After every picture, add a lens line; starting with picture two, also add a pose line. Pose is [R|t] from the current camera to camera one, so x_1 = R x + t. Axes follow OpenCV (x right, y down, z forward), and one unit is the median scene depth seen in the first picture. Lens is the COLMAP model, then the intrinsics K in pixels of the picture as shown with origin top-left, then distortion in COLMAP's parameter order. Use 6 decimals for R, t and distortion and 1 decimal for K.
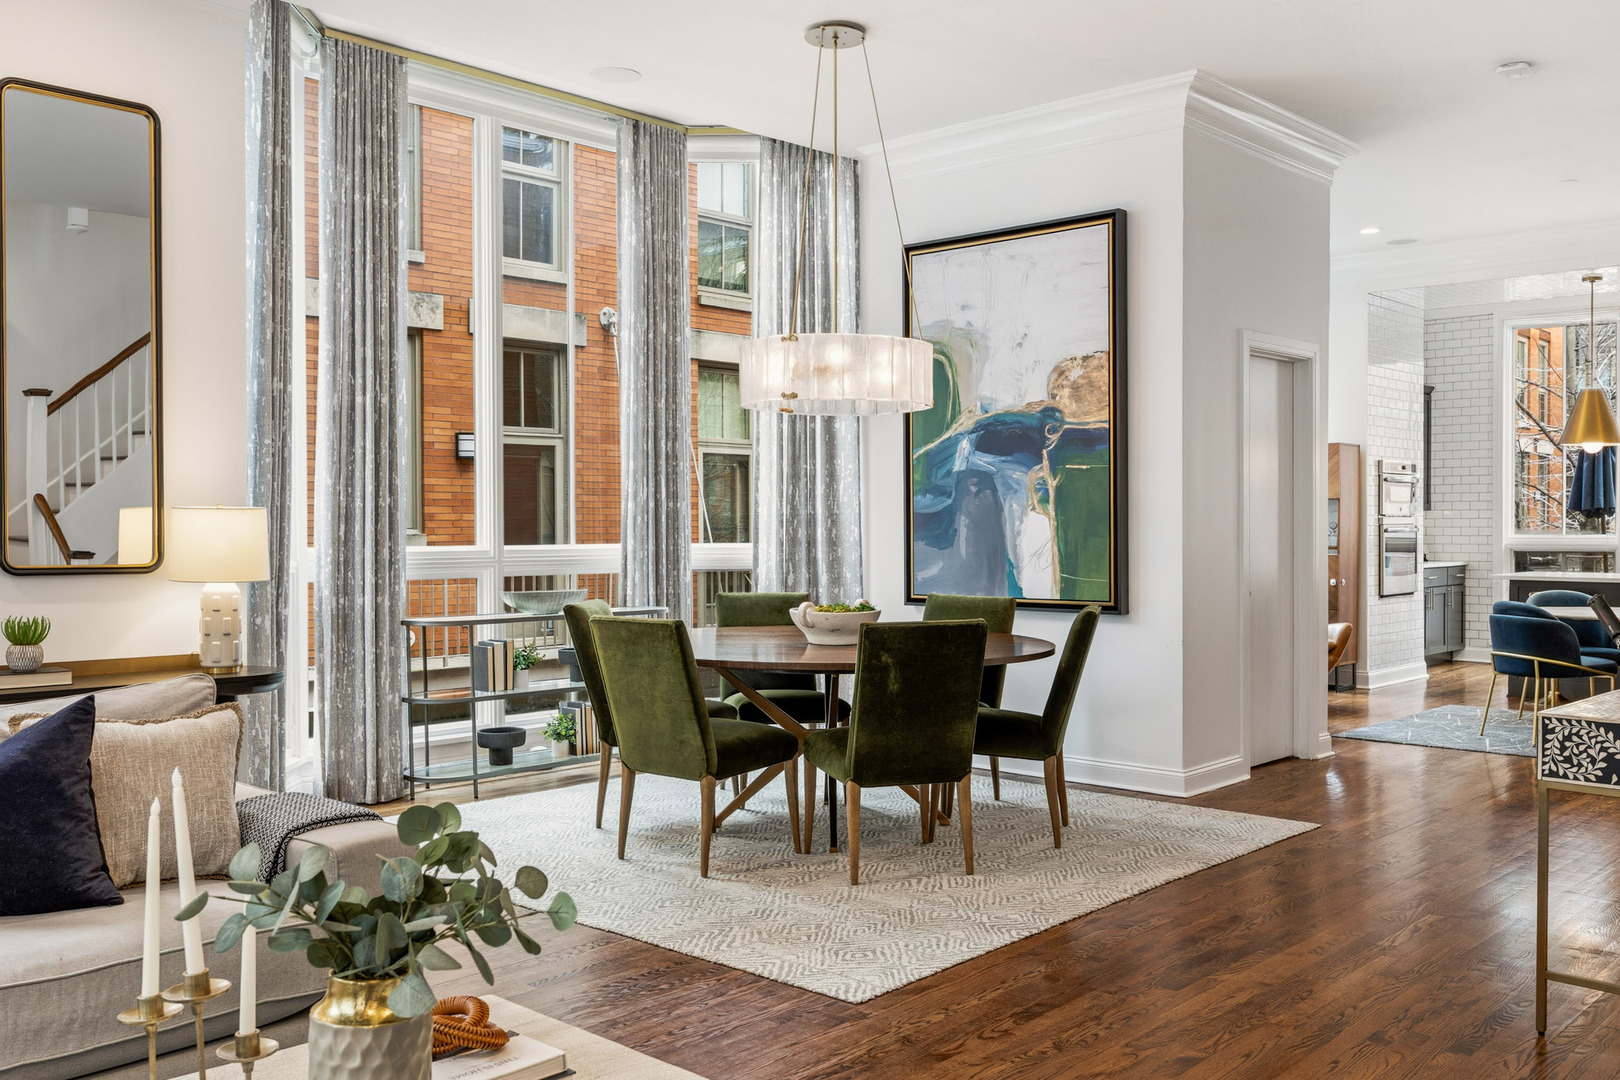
lens RADIAL K [[1439.4, 0, 810.0], [0, 1439.4, 540.0], [0, 0, 1]] dist [-0.006704, -0.003190]
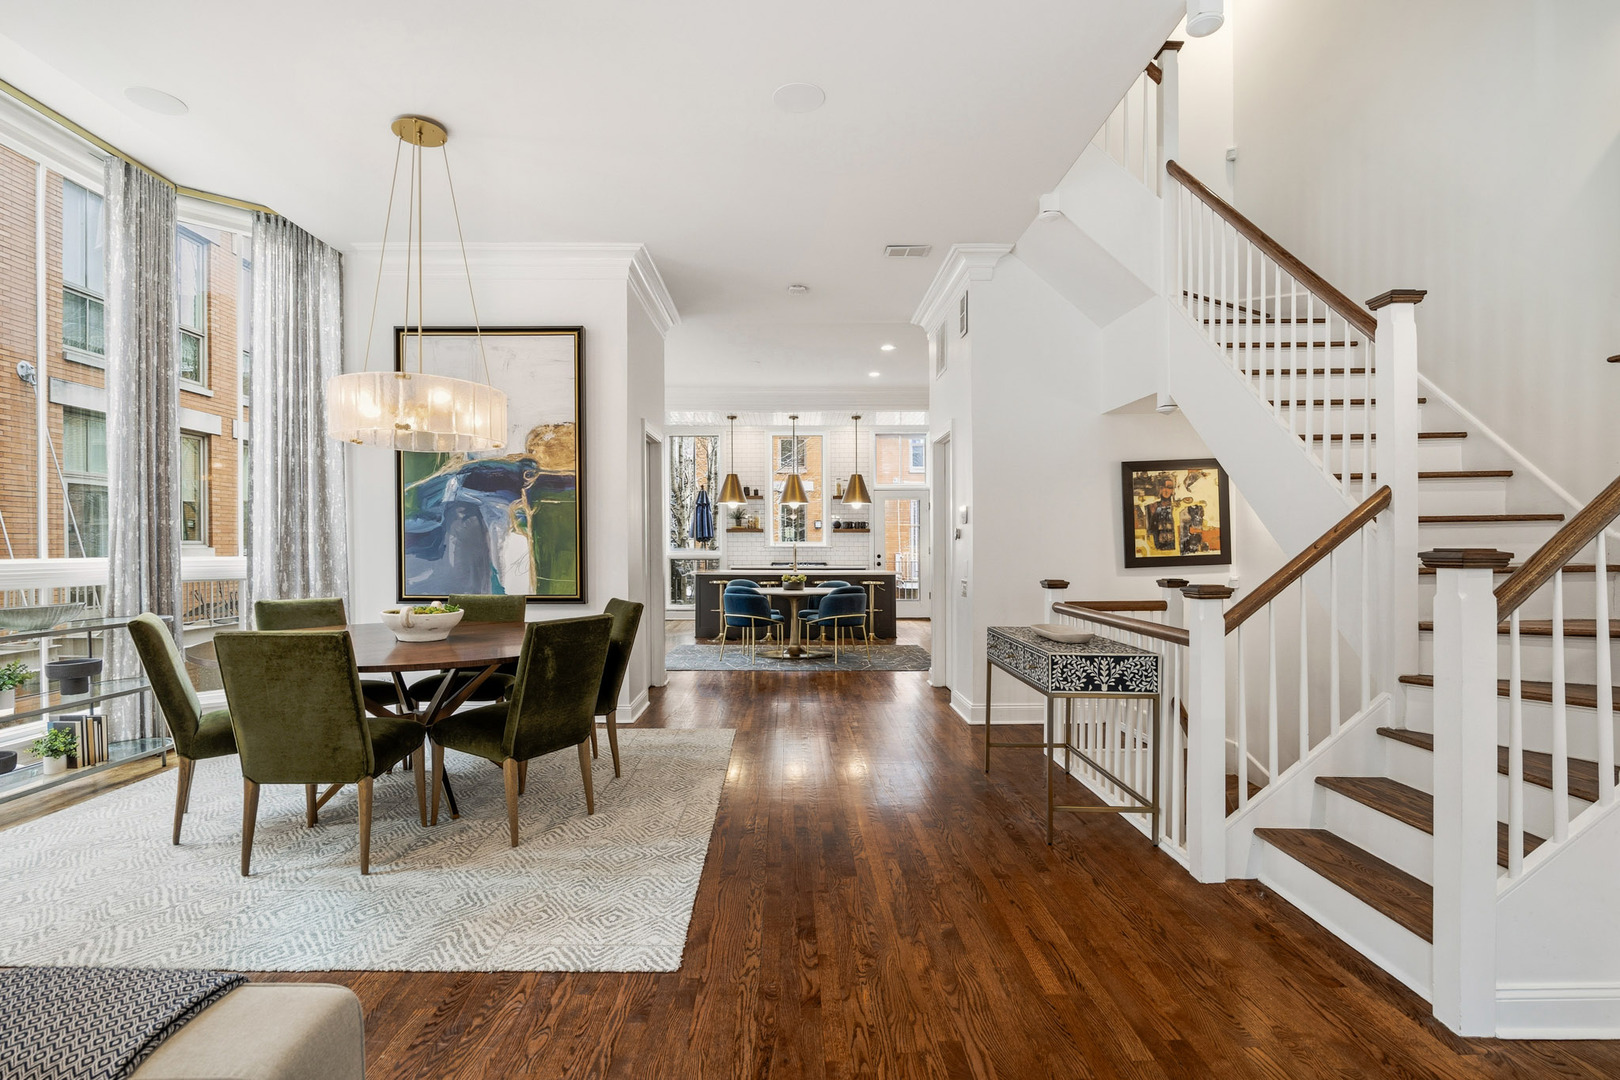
lens RADIAL K [[784.1, 0, 804.3], [0, 784.1, 551.4], [0, 0, 1]] dist [-0.016591, 0.000127]
pose [[0.732154, -0.001251, 0.681138, -0.153325], [0.004162, 0.999988, -0.002638, 0.001604], [-0.681126, 0.004766, 0.732150, 0.251017]]
